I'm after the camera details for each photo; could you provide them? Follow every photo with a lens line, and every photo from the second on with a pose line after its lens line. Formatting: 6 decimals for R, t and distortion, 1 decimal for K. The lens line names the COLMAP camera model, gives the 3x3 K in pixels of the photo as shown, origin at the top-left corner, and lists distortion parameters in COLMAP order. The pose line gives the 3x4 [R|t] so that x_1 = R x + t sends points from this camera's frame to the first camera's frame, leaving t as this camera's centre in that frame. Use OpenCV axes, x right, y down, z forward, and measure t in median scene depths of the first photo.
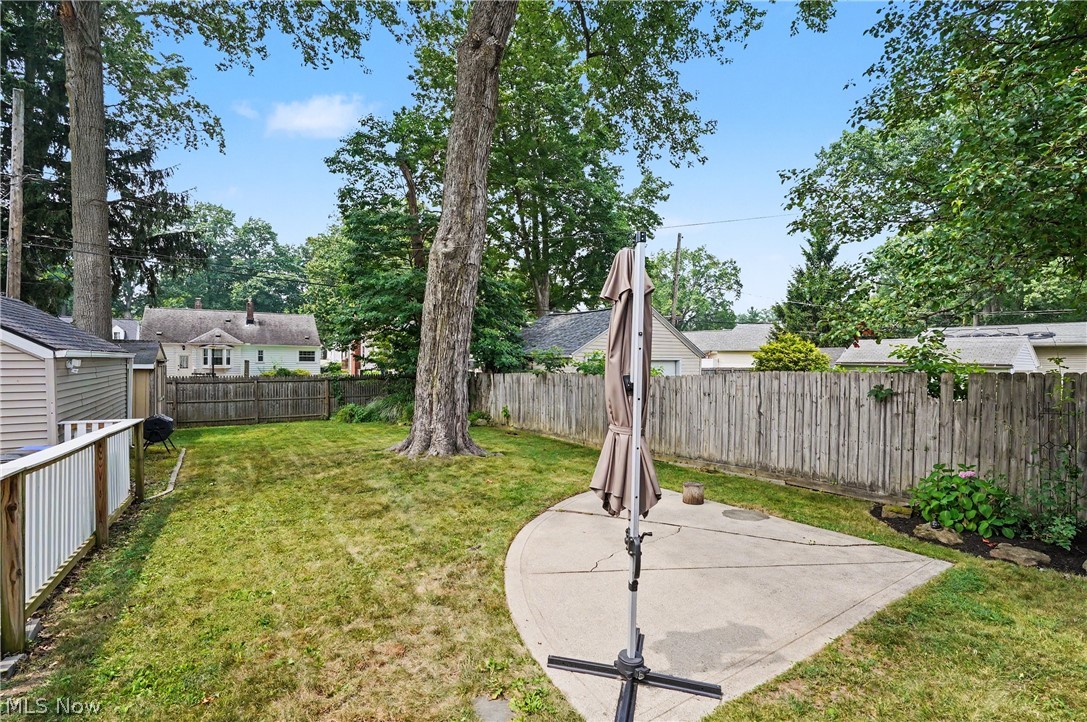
lens RADIAL K [[501.3, 0, 543.0], [0, 501.3, 361.1], [0, 0, 1]] dist [-0.013267, 0.004525]
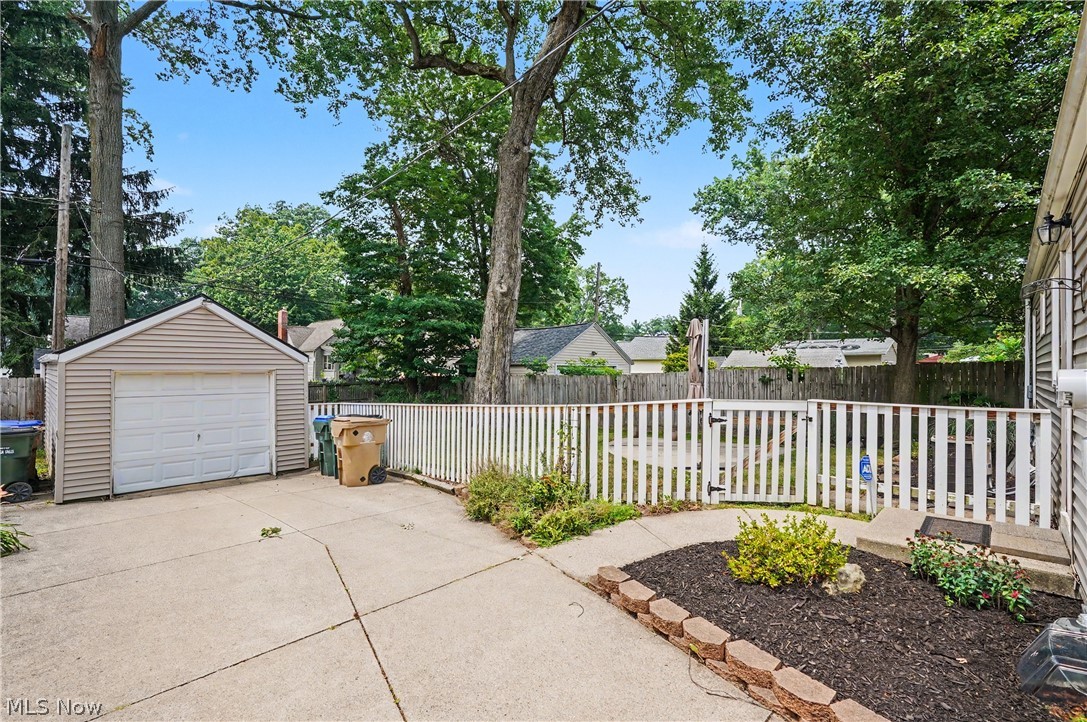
lens RADIAL K [[501.3, 0, 549.8], [0, 501.3, 364.2], [0, 0, 1]] dist [-0.013267, 0.004525]
pose [[0.973328, -0.005199, 0.229358, -0.188624], [0.008505, 0.999874, -0.013427, 0.008282], [-0.229260, 0.015019, 0.973249, -0.225324]]
